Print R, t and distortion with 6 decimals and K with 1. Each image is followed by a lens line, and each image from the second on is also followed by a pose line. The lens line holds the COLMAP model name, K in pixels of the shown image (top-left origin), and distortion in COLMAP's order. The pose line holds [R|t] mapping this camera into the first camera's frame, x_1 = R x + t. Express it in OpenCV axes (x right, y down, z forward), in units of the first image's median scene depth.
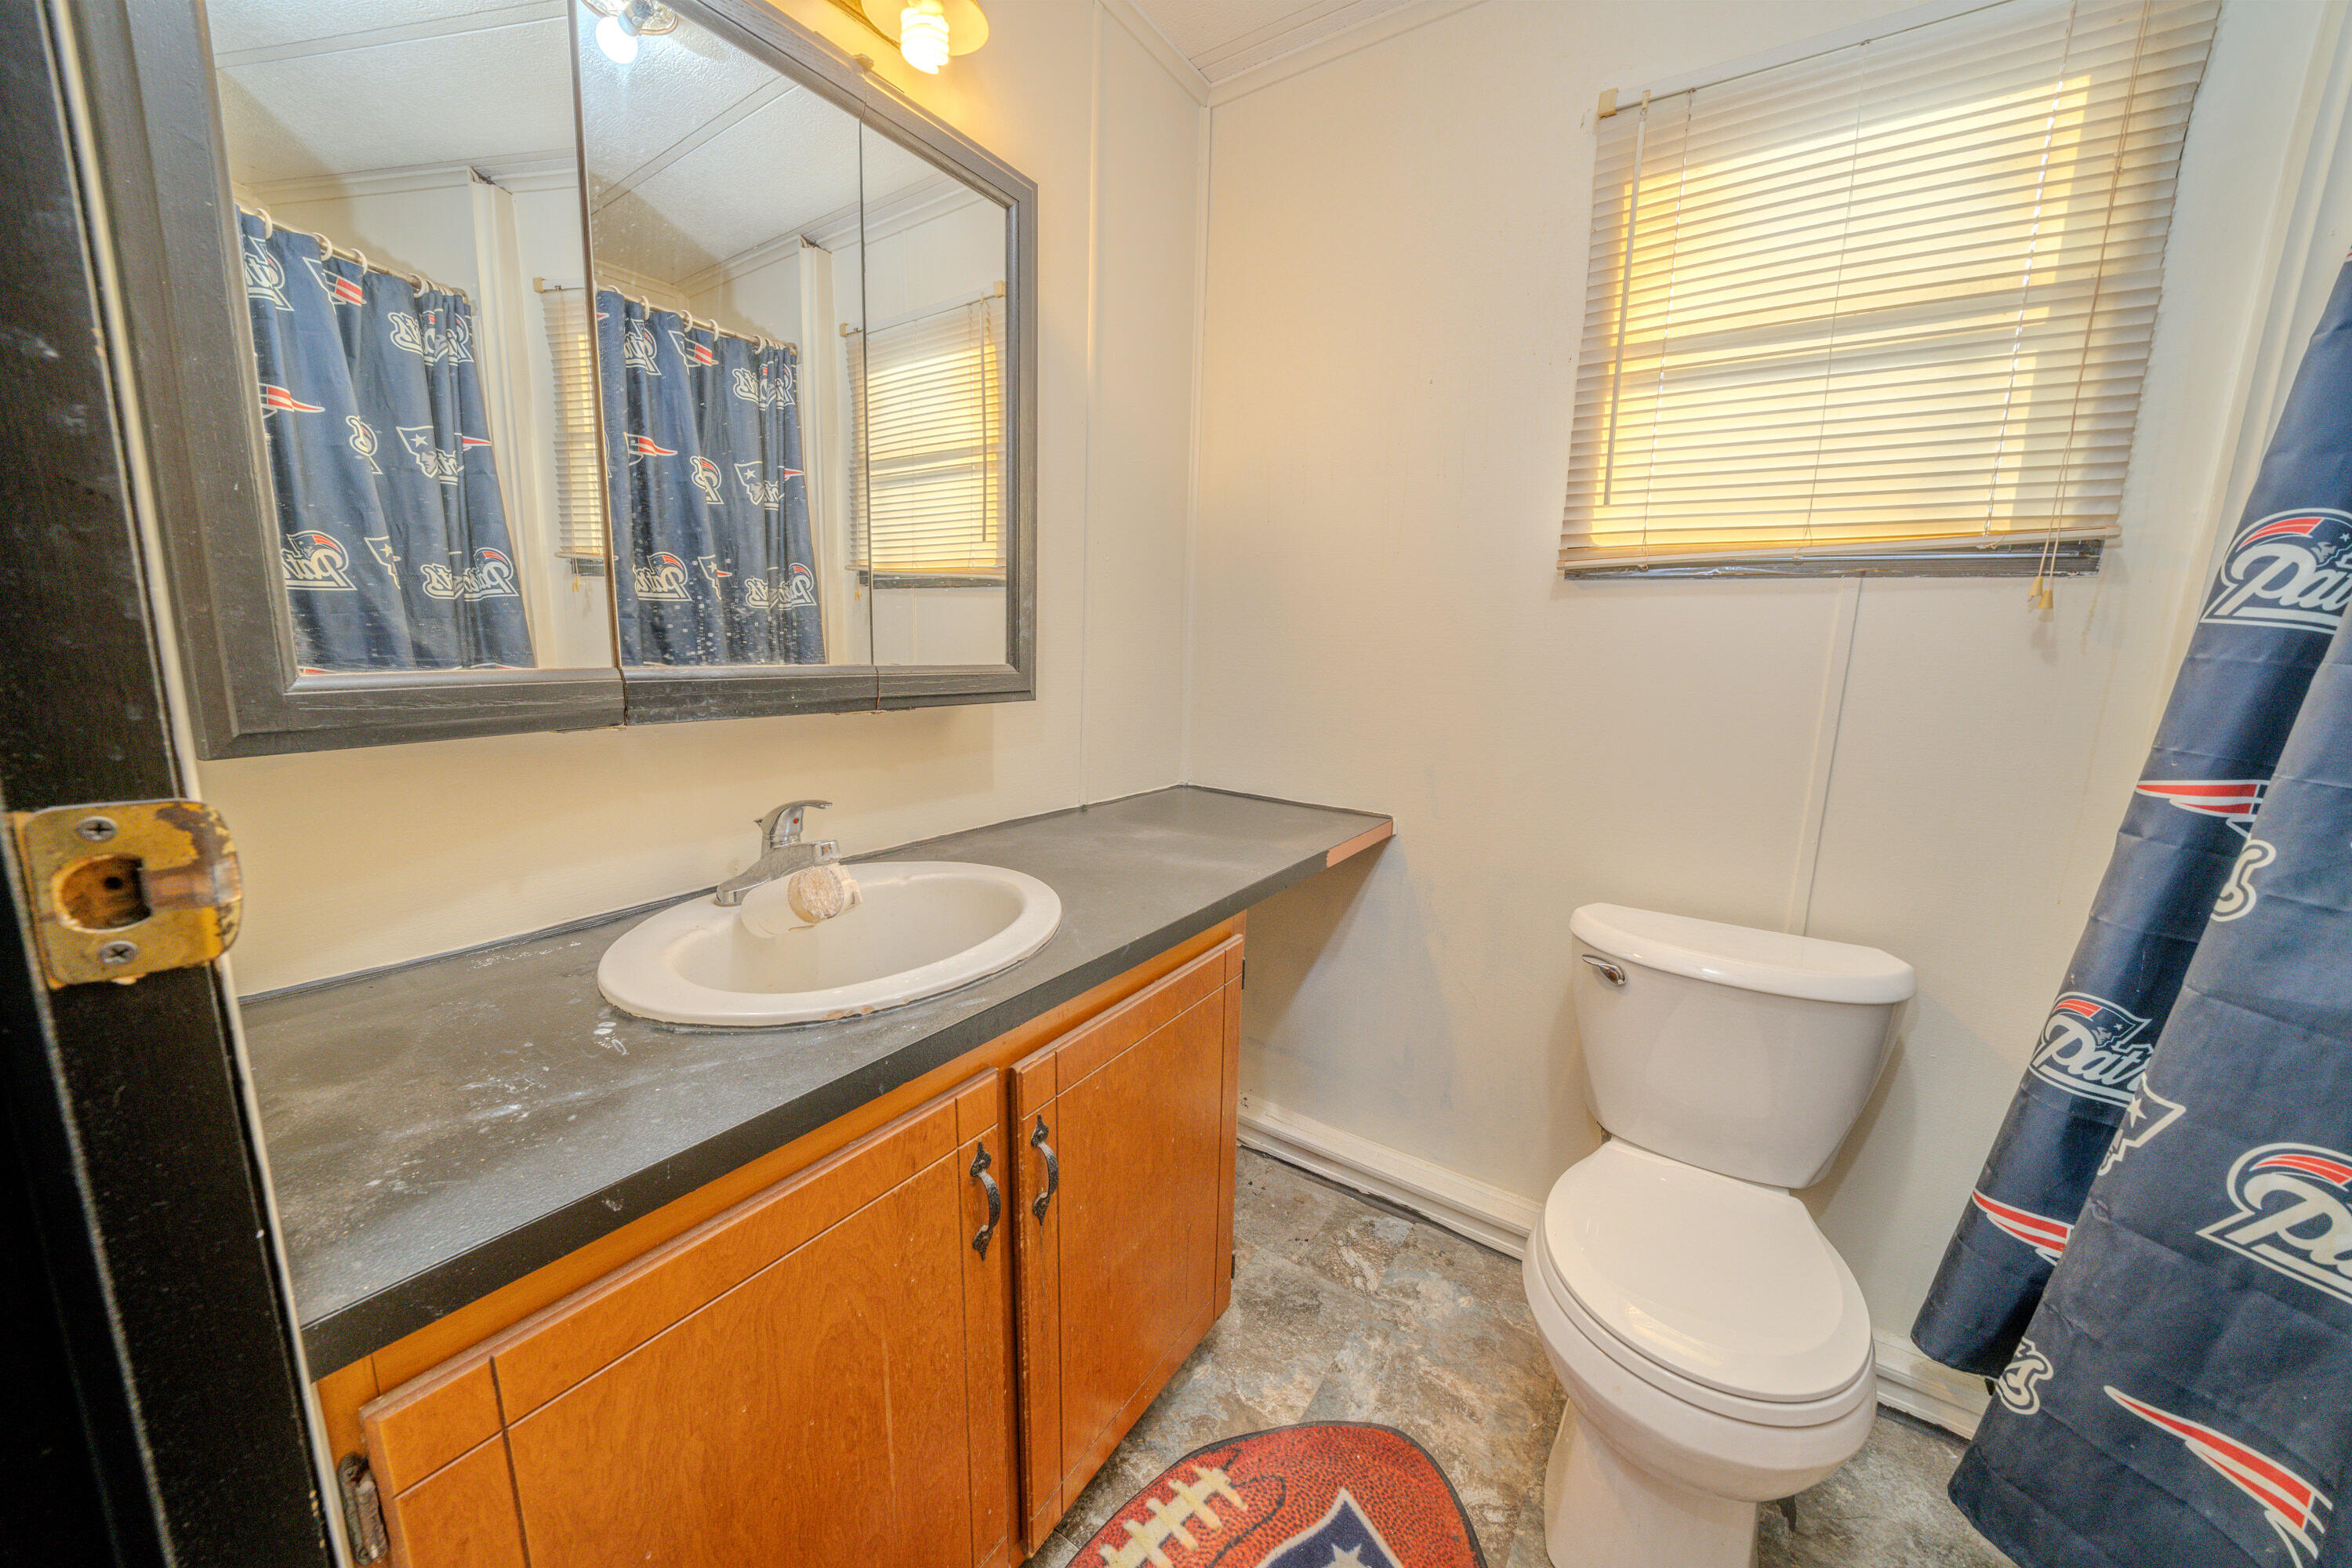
lens RADIAL K [[812.2, 0, 1153.6], [0, 812.2, 778.5], [0, 0, 1]] dist [-0.027663, 0.003277]
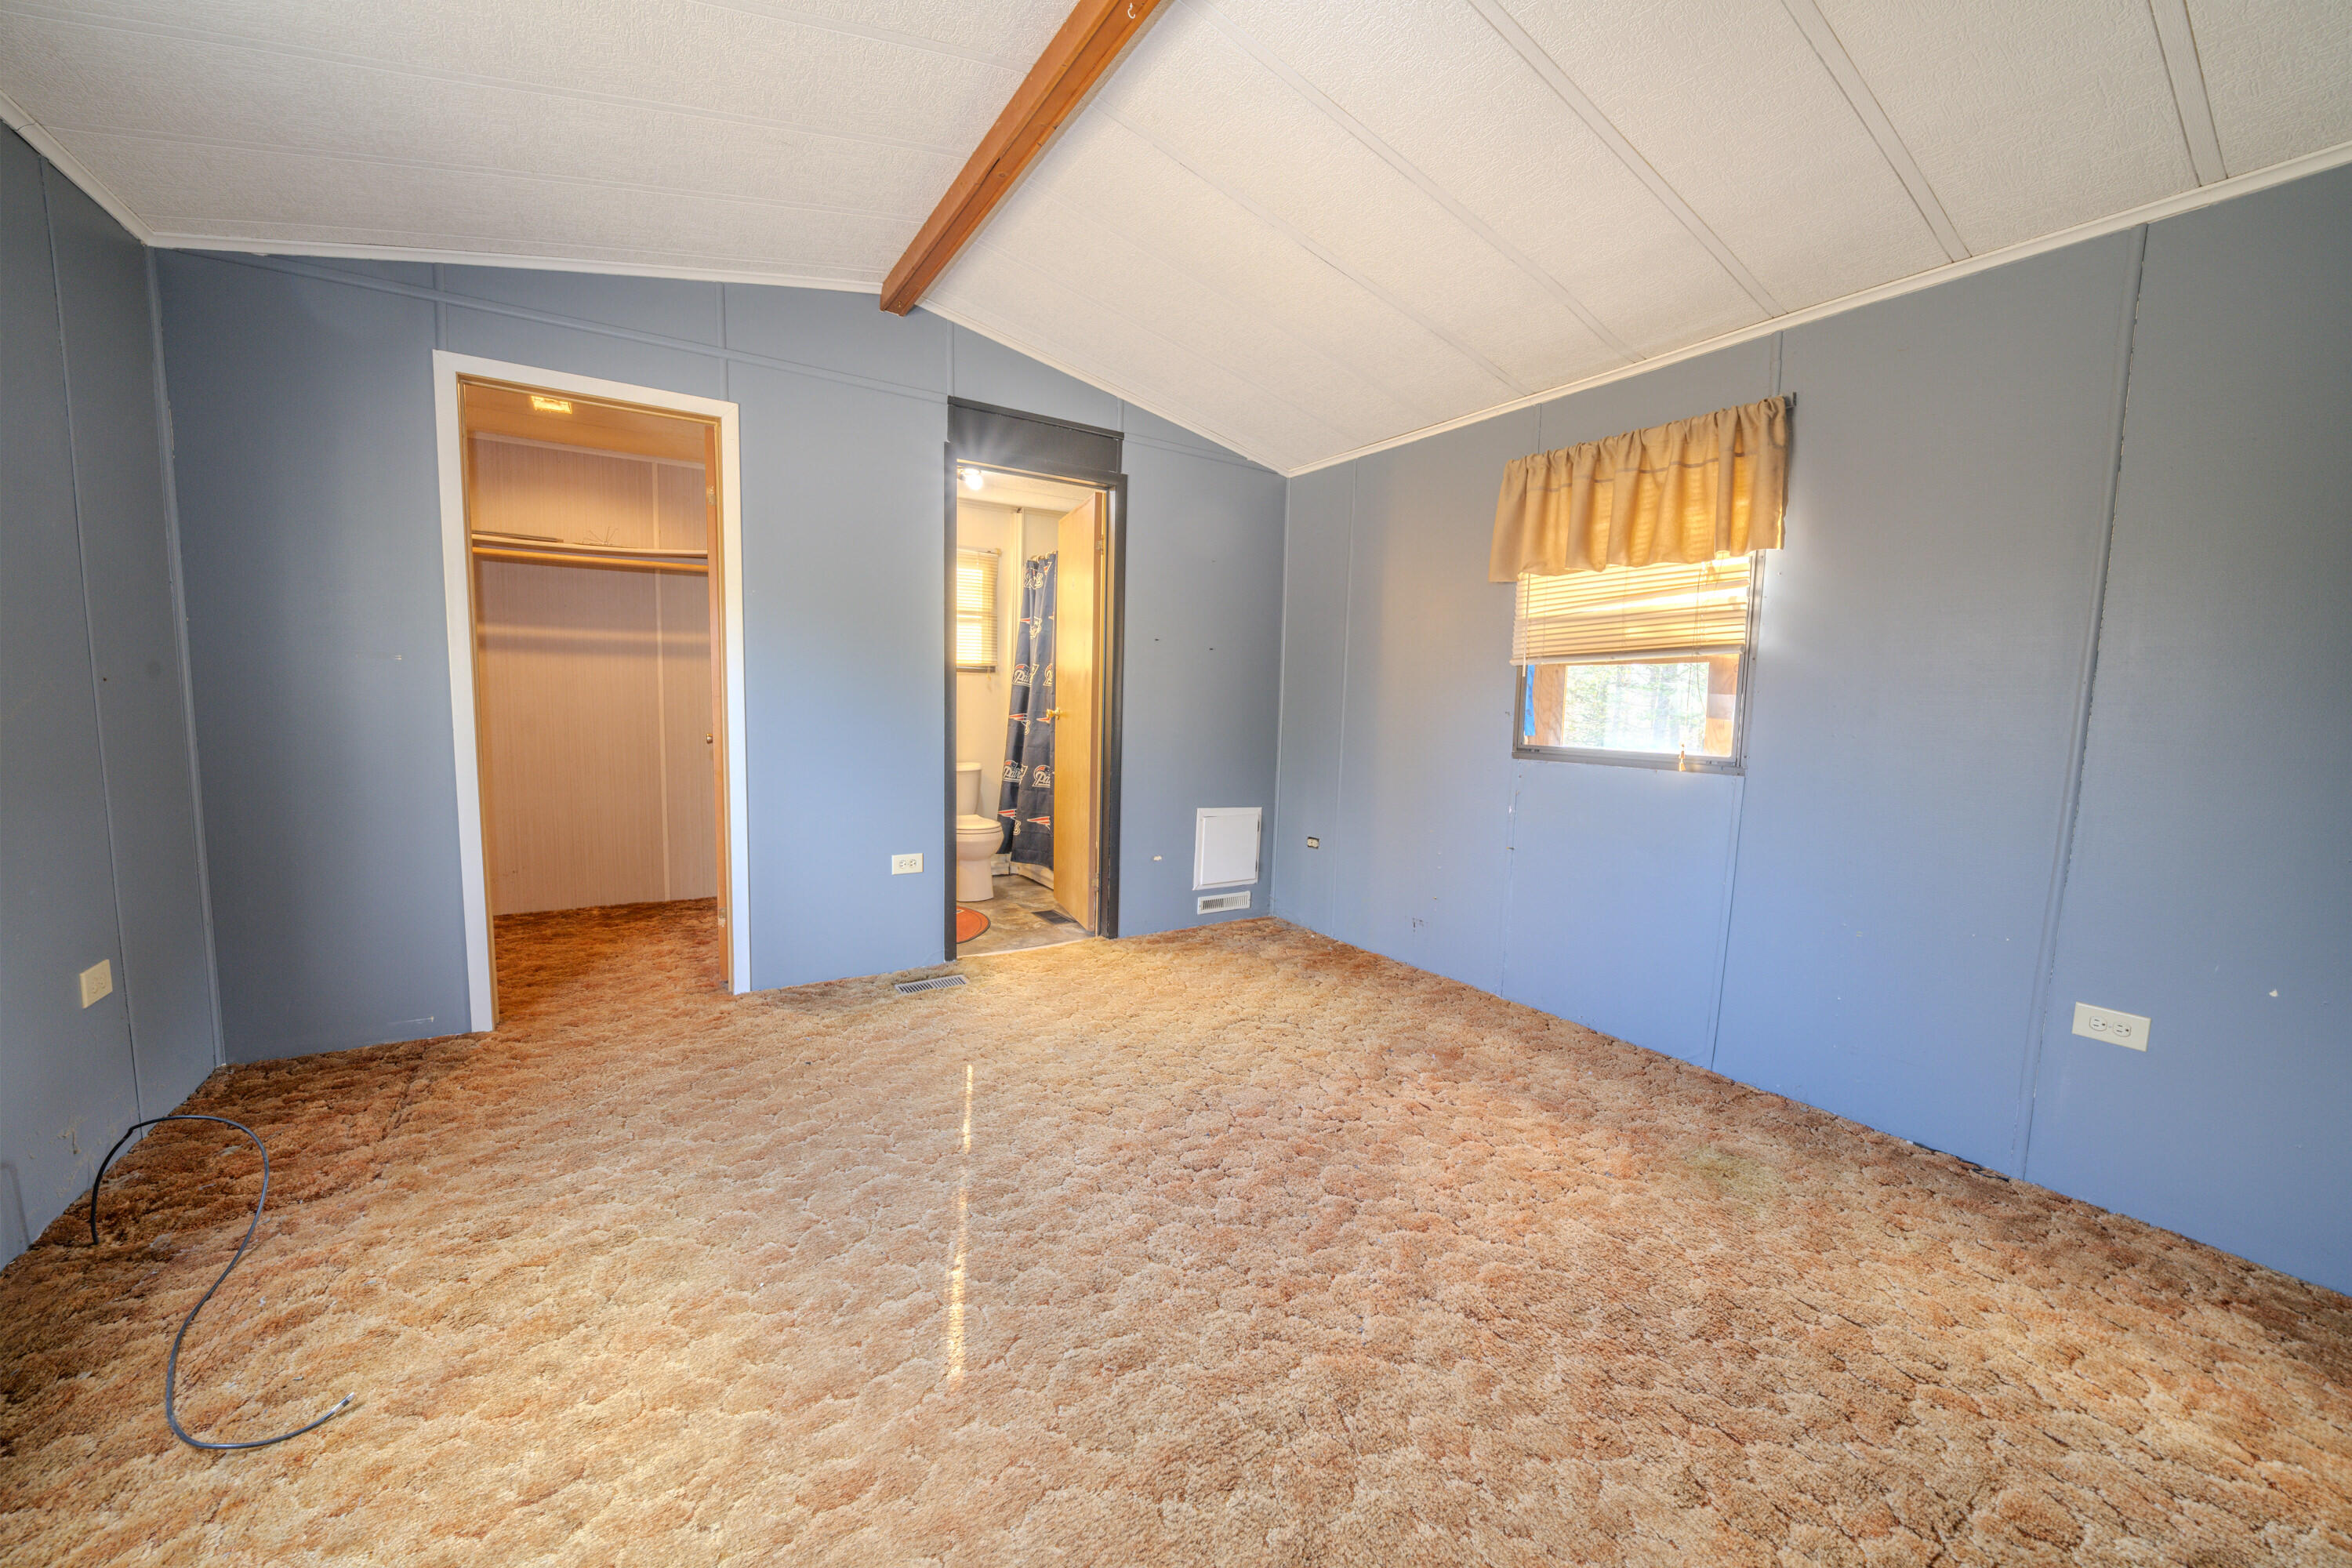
lens RADIAL K [[872.6, 0, 1157.9], [0, 872.6, 776.5], [0, 0, 1]] dist [-0.023966, 0.003687]
pose [[0.386520, -0.099855, 0.916860, -2.725729], [0.135347, 0.989500, 0.050708, 0.180654], [-0.912296, 0.104494, 0.395976, -1.573226]]
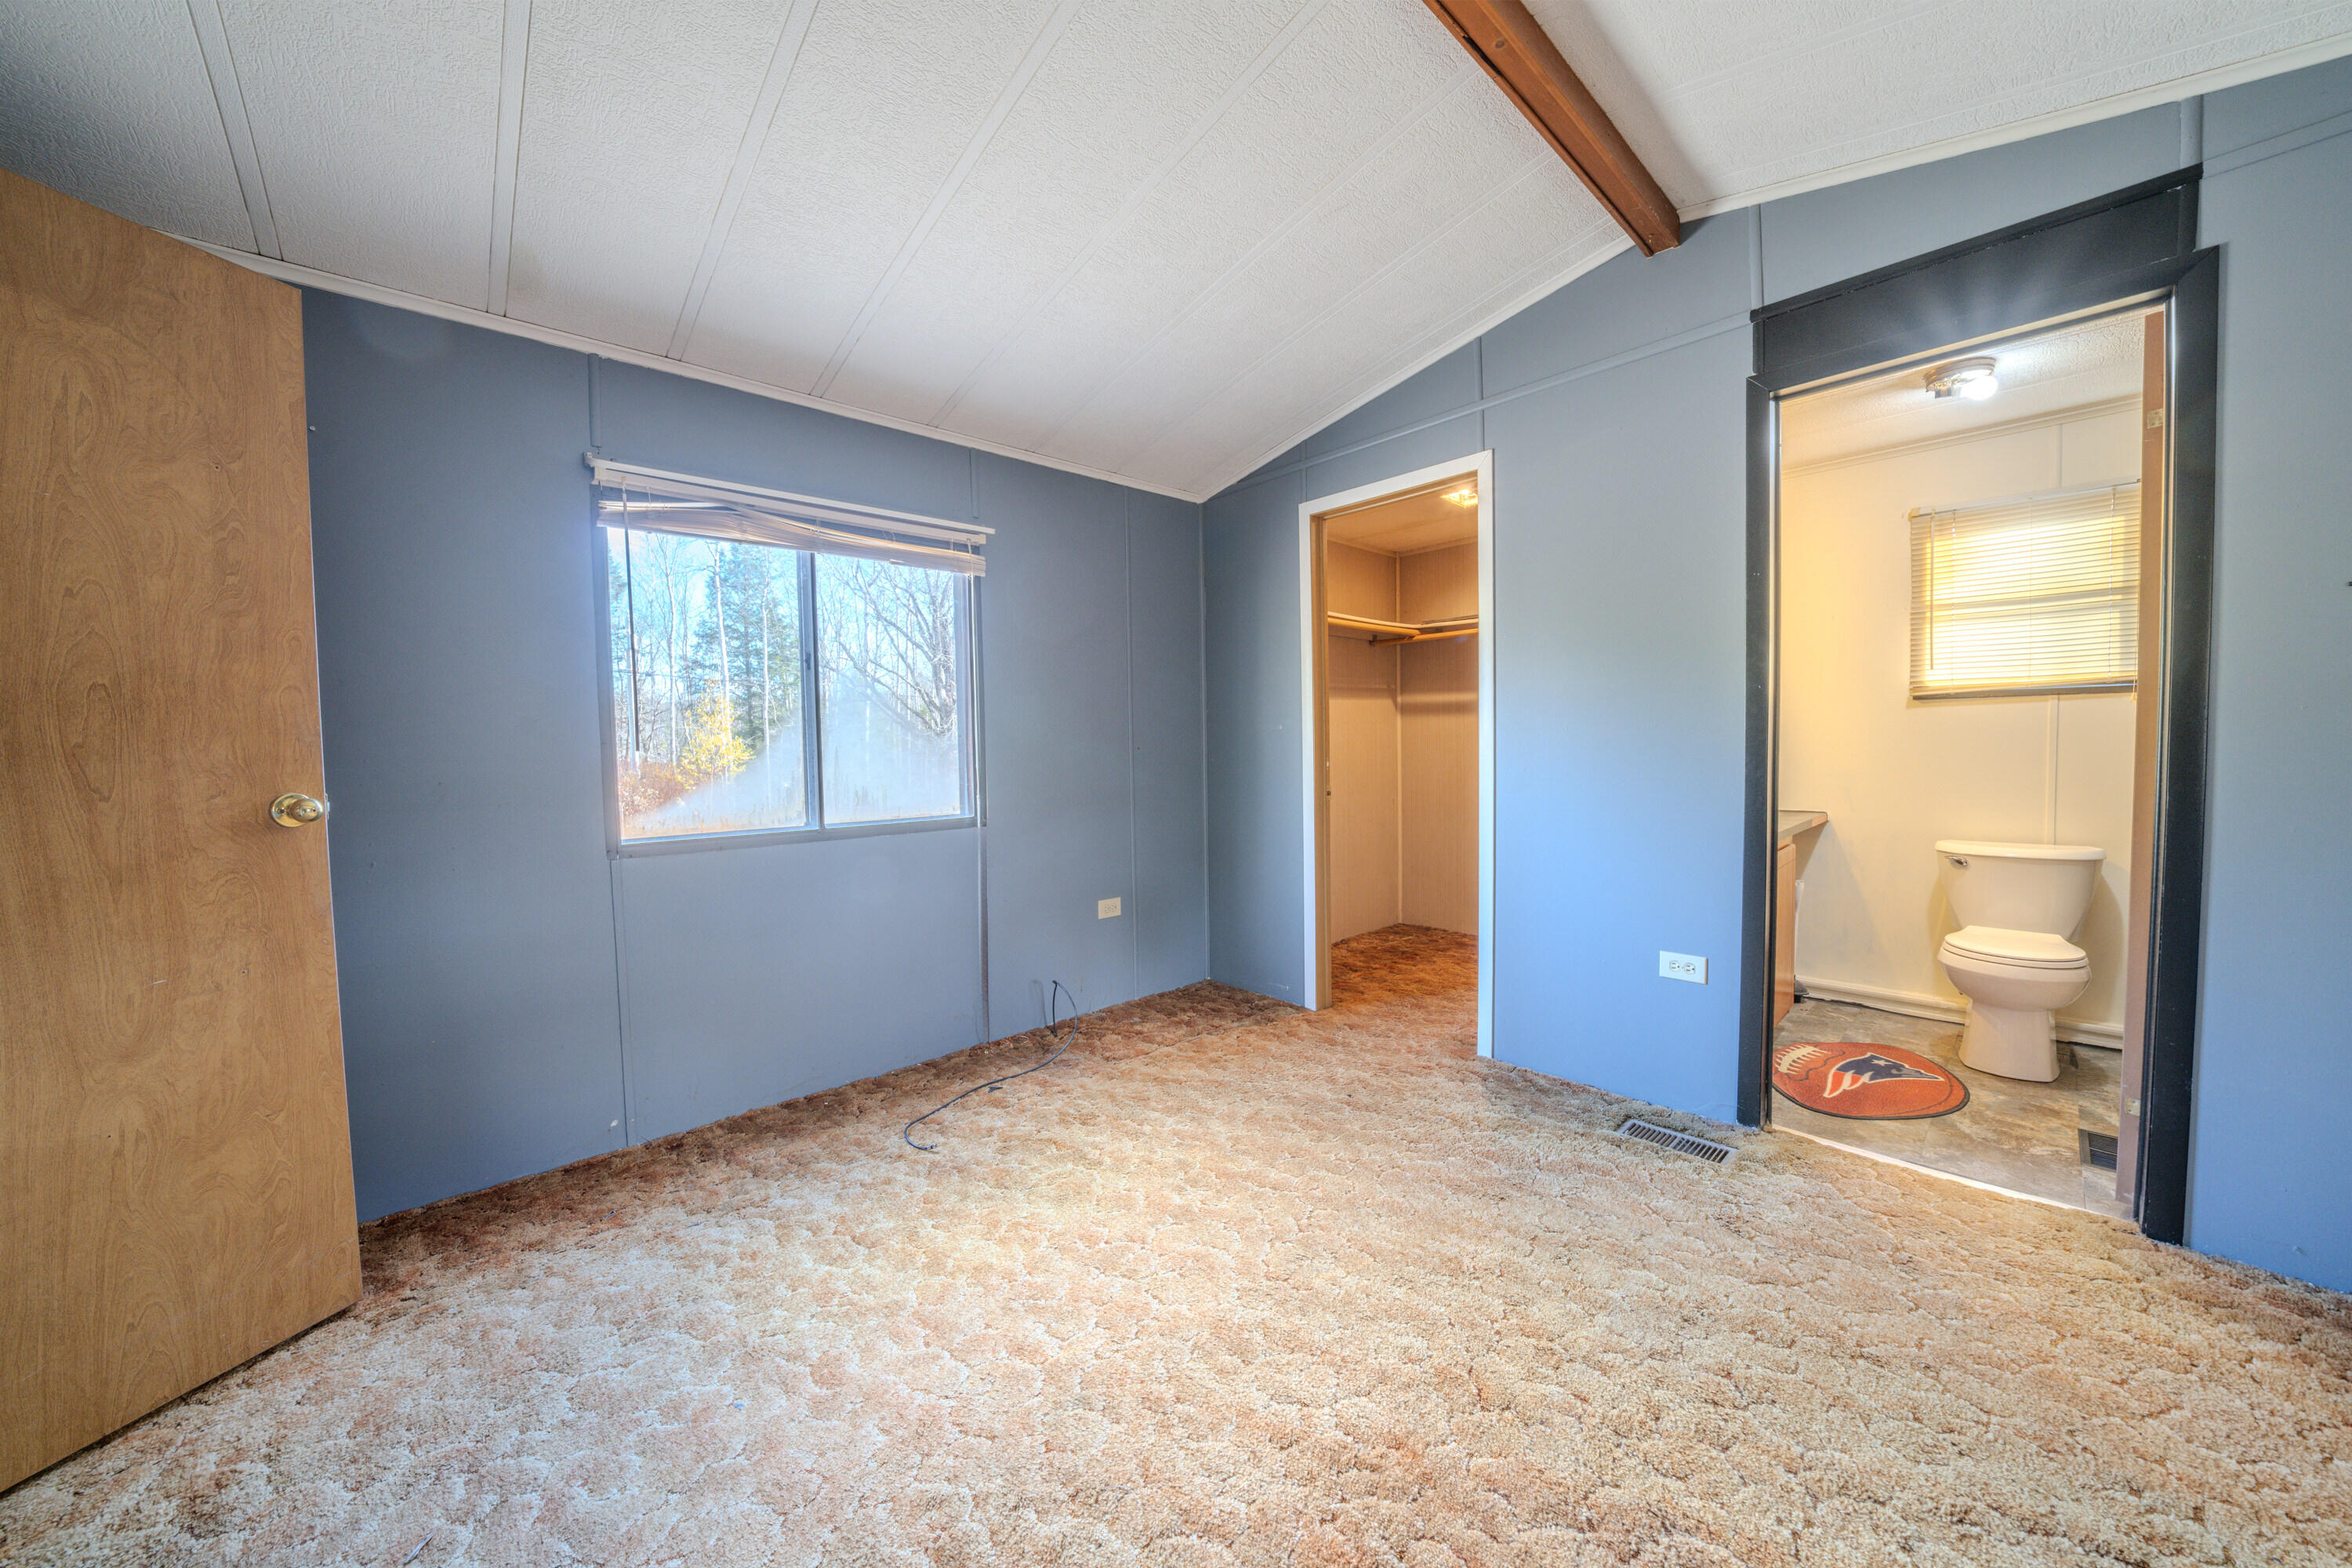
lens RADIAL K [[812.2, 0, 1153.6], [0, 812.2, 778.5], [0, 0, 1]] dist [-0.027663, 0.003277]
pose [[0.972295, -0.033997, -0.231272, -1.230279], [0.004833, 0.992080, -0.125517, 0.281570], [0.233707, 0.120922, 0.964758, -1.896948]]
